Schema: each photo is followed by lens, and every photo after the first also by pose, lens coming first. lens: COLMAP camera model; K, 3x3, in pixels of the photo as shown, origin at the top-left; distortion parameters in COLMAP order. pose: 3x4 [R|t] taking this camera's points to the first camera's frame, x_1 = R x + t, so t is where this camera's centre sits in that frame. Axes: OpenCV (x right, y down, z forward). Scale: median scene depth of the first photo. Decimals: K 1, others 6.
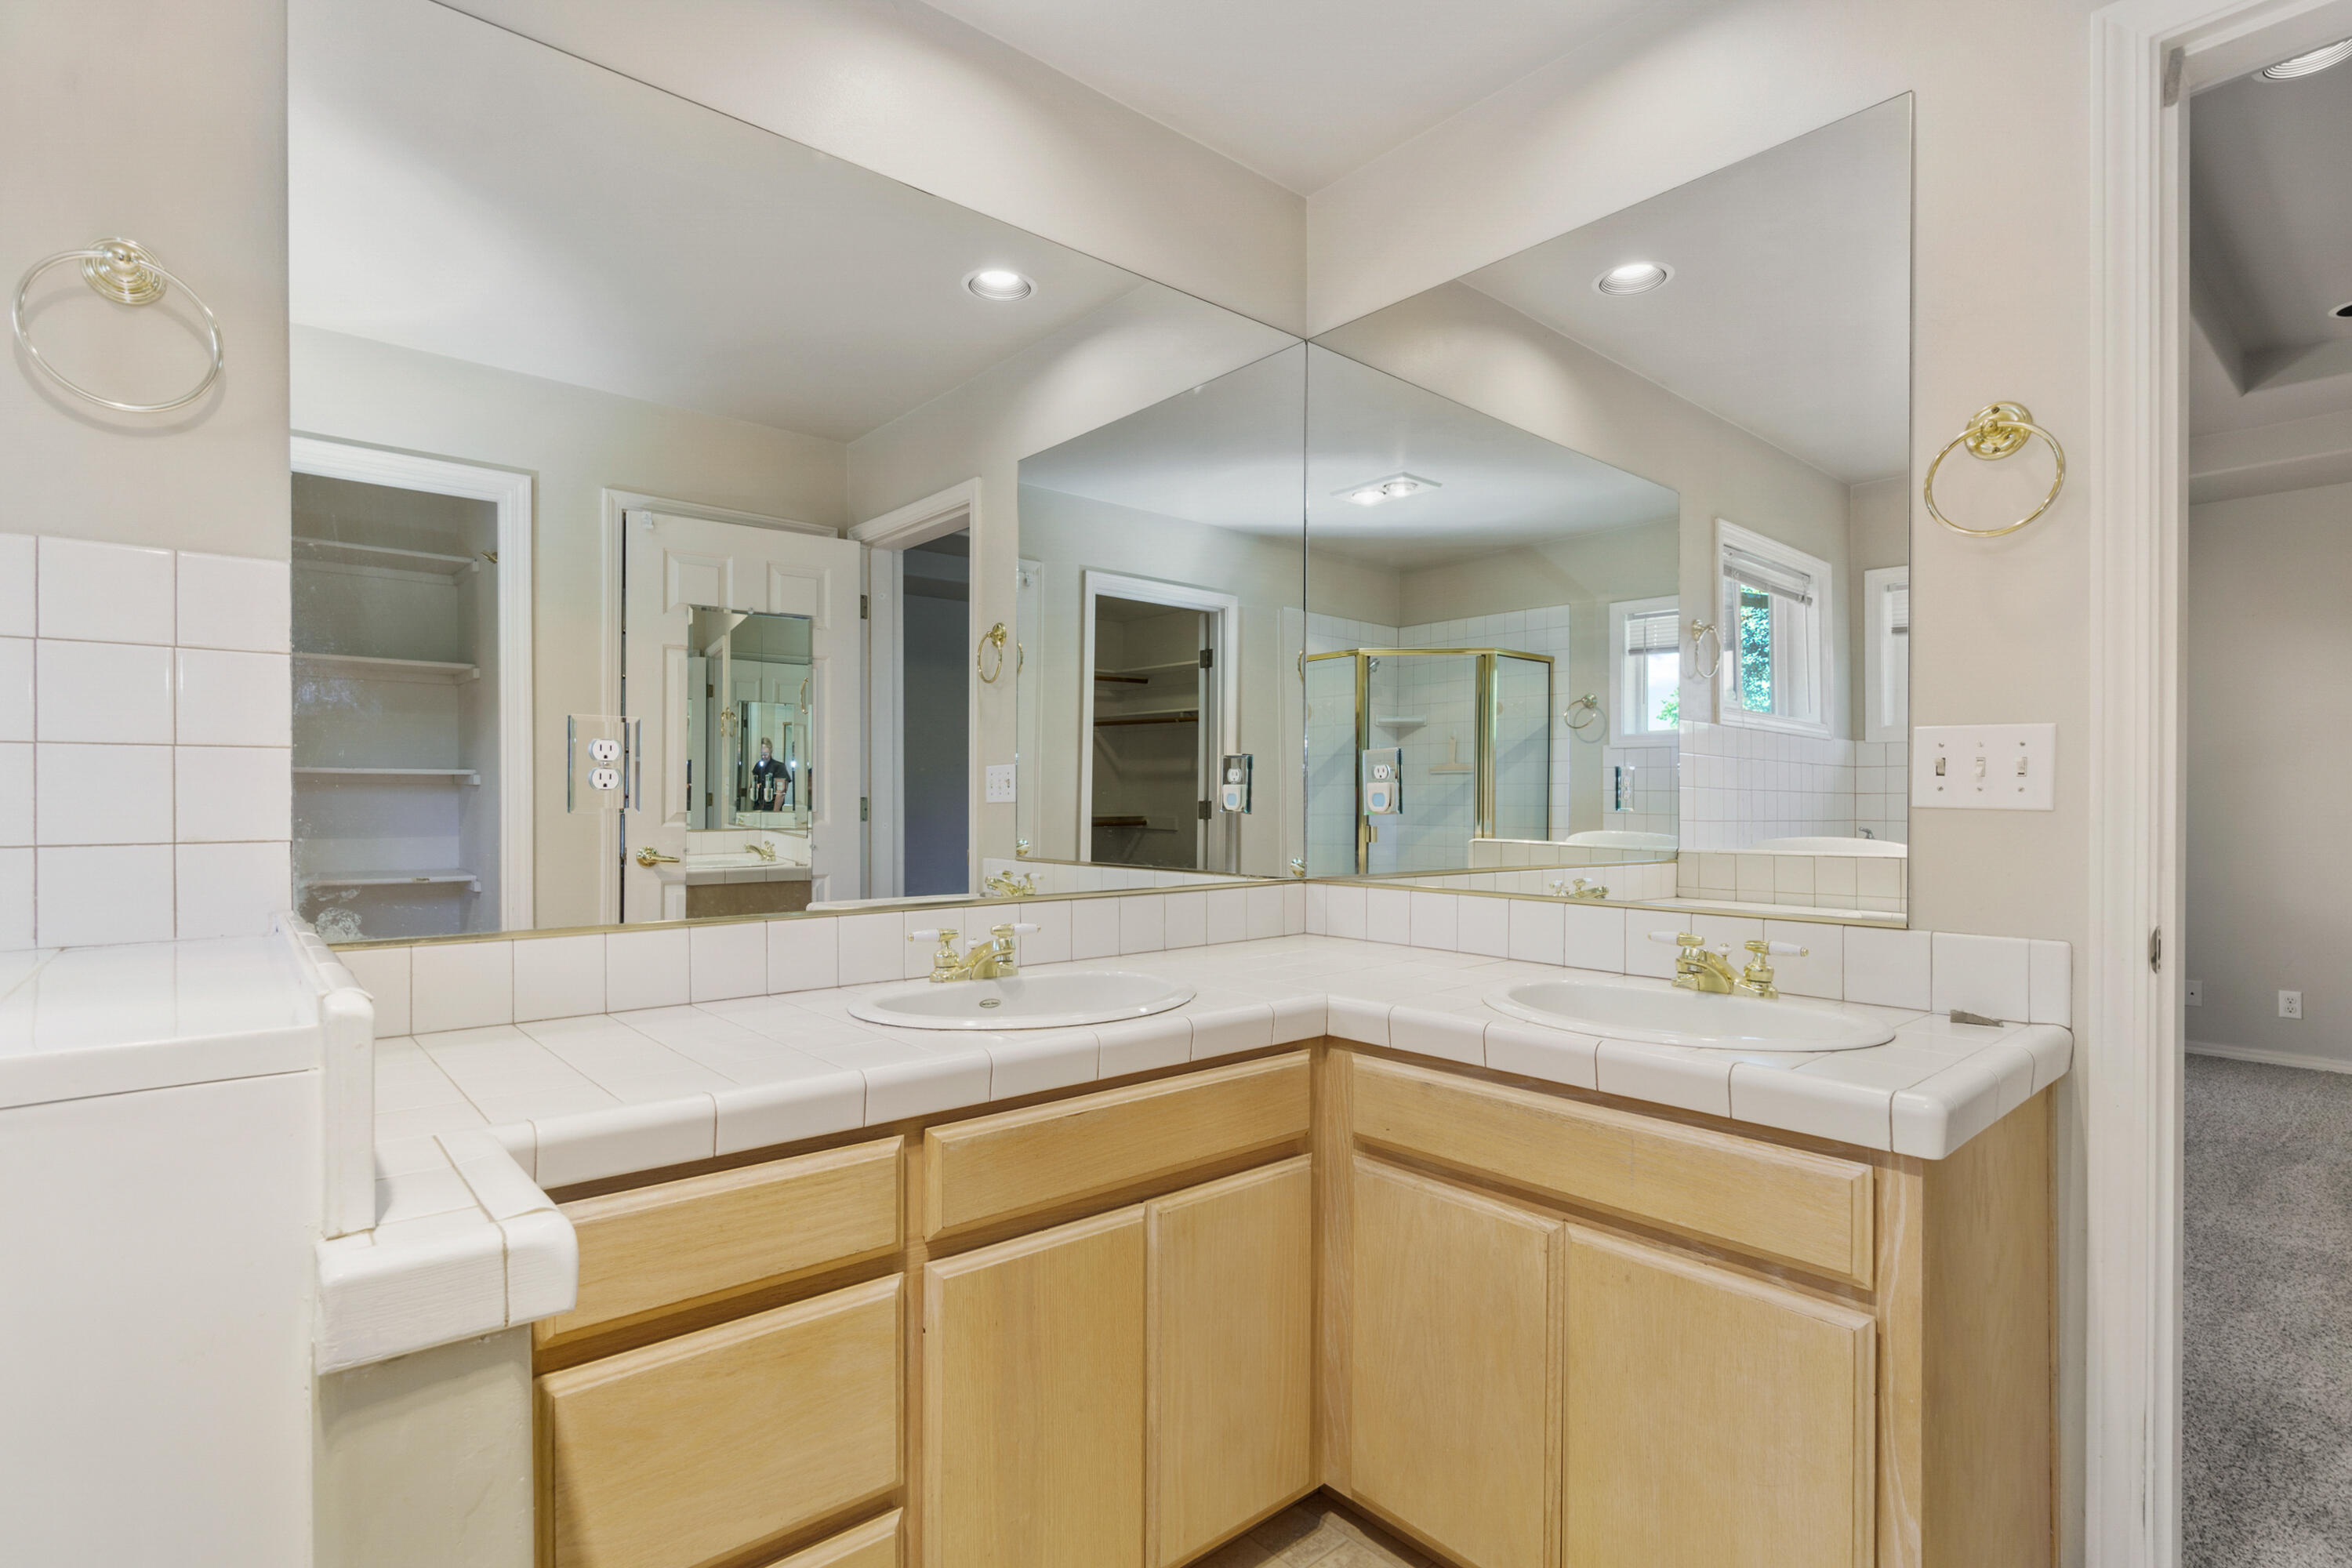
lens RADIAL K [[1126.8, 0, 1176.6], [0, 1126.8, 808.9], [0, 0, 1]] dist [-0.005026, -0.000316]
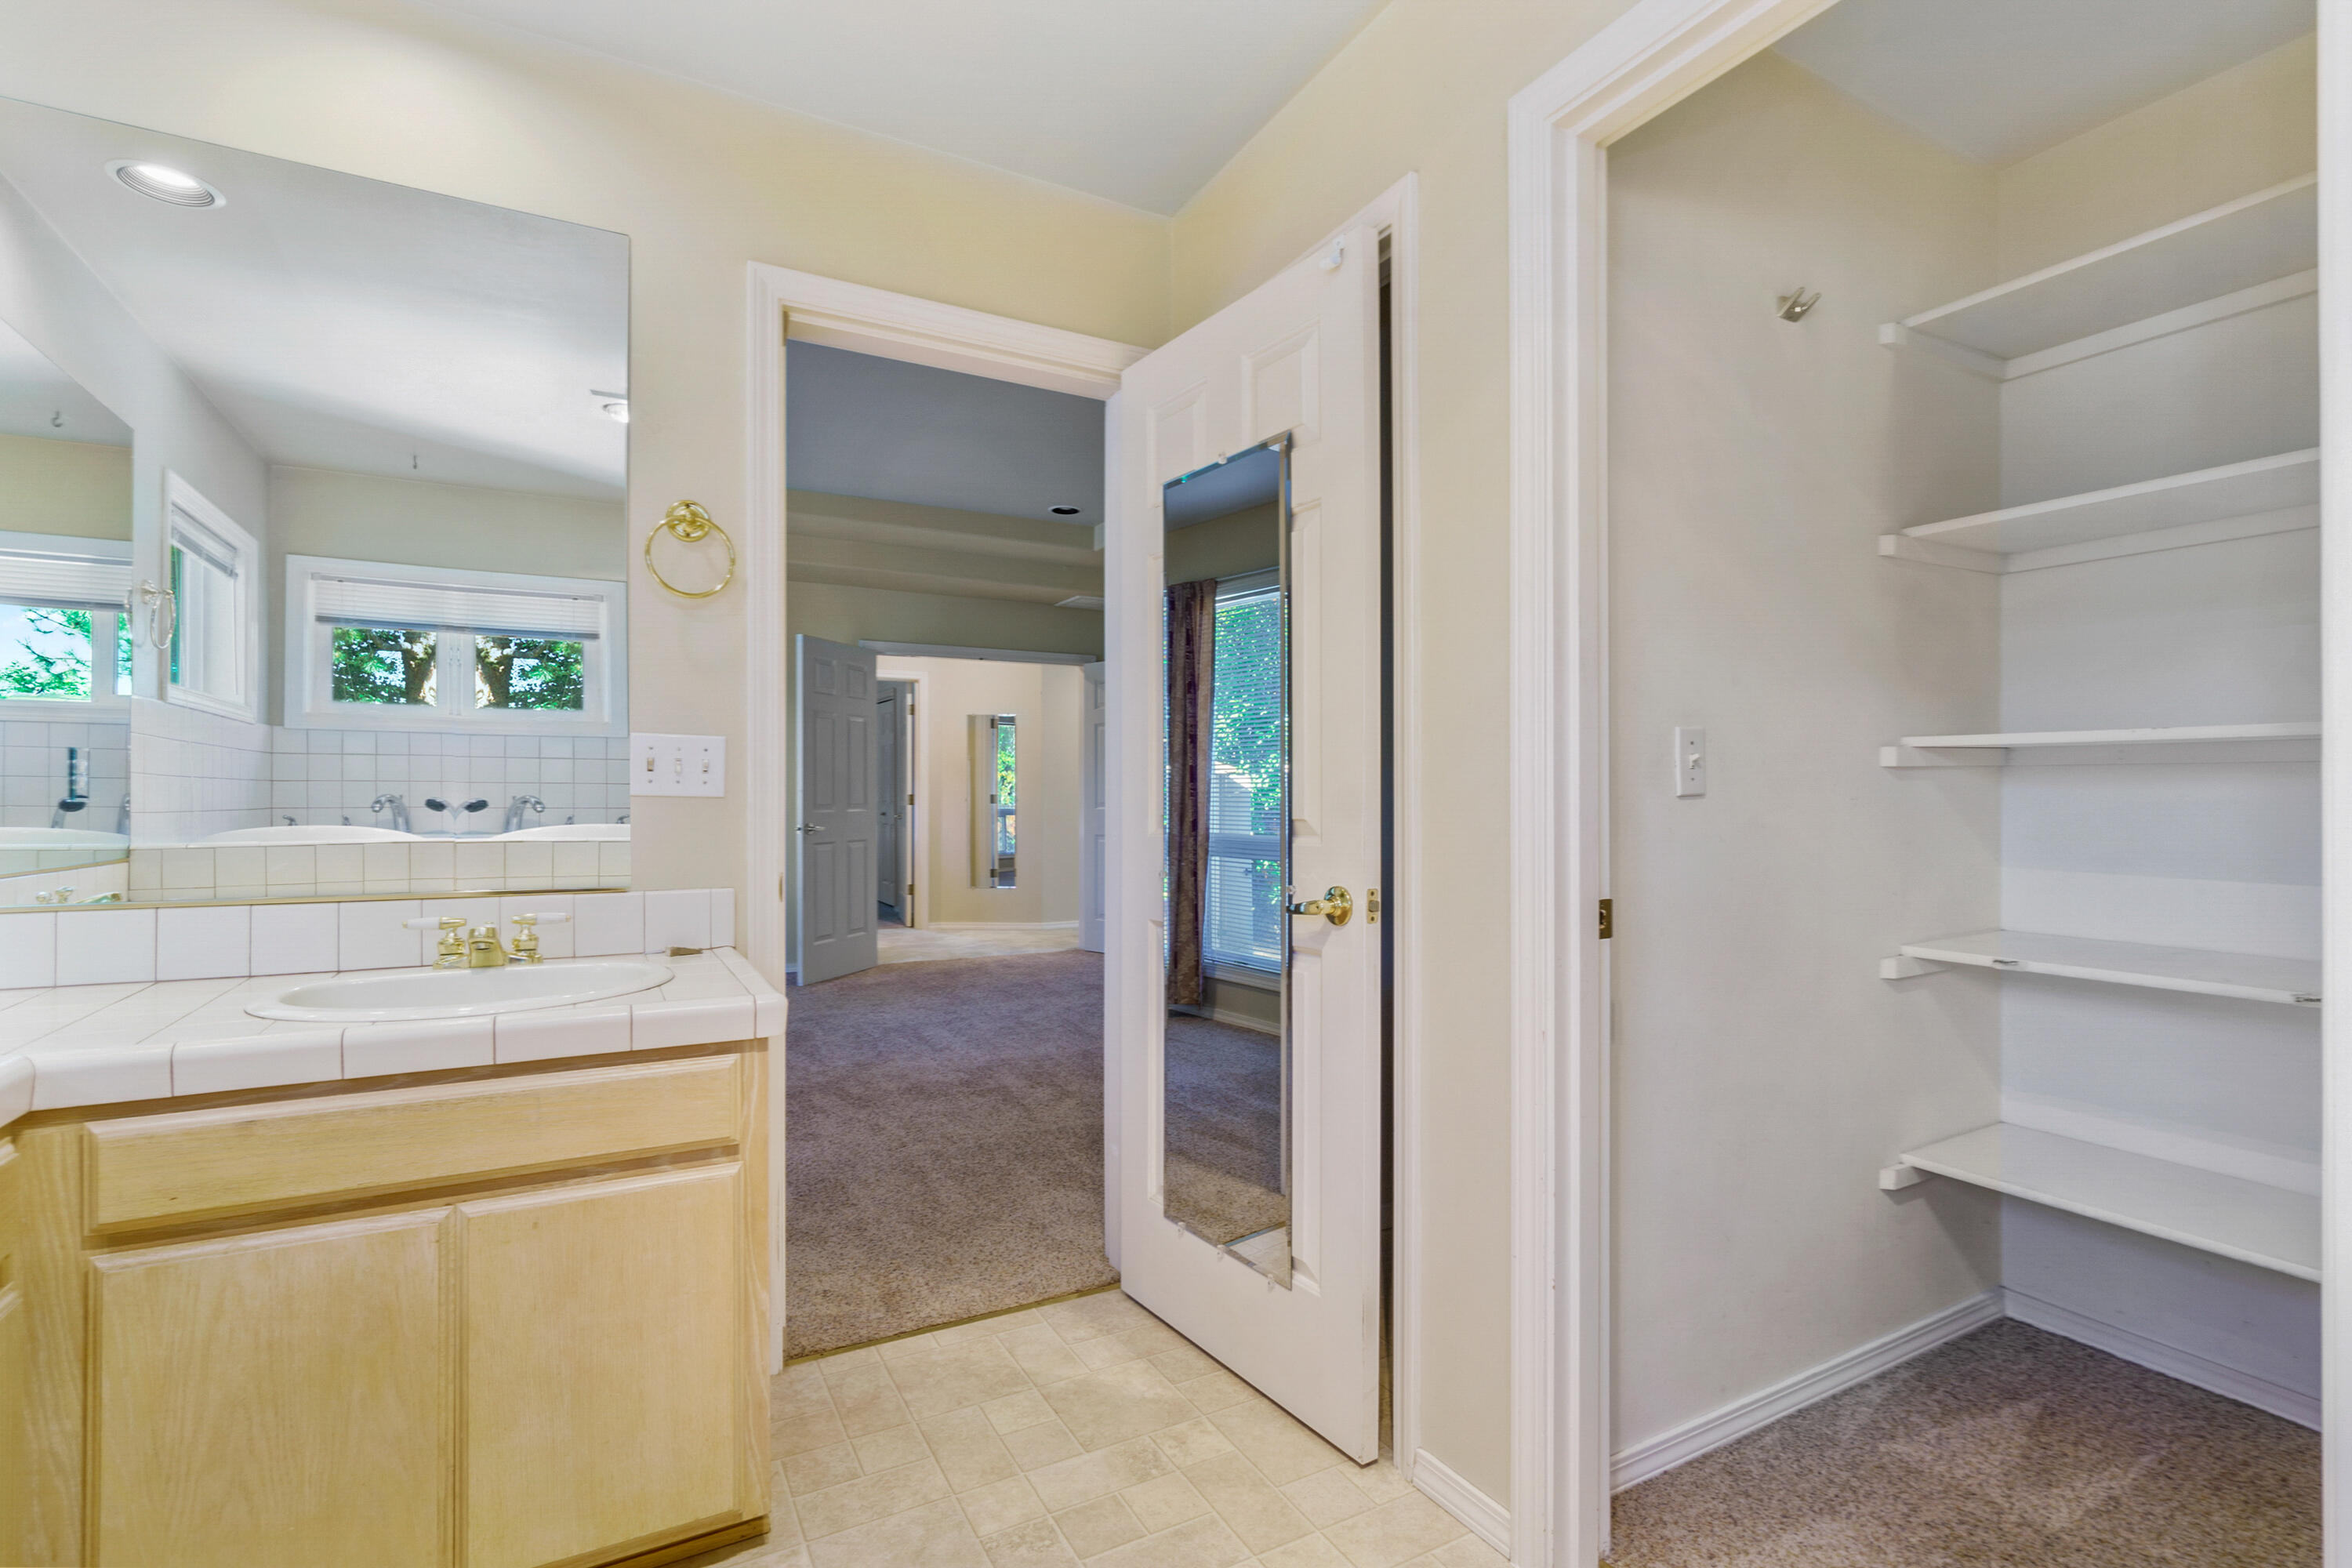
lens RADIAL K [[1080.6, 0, 1172.5], [0, 1080.6, 780.2], [0, 0, 1]] dist [-0.004714, -0.000512]
pose [[0.216380, 0.006974, 0.976284, -0.422721], [0.005578, 0.999949, -0.008380, -0.005430], [-0.976293, 0.007258, 0.216331, 0.133491]]
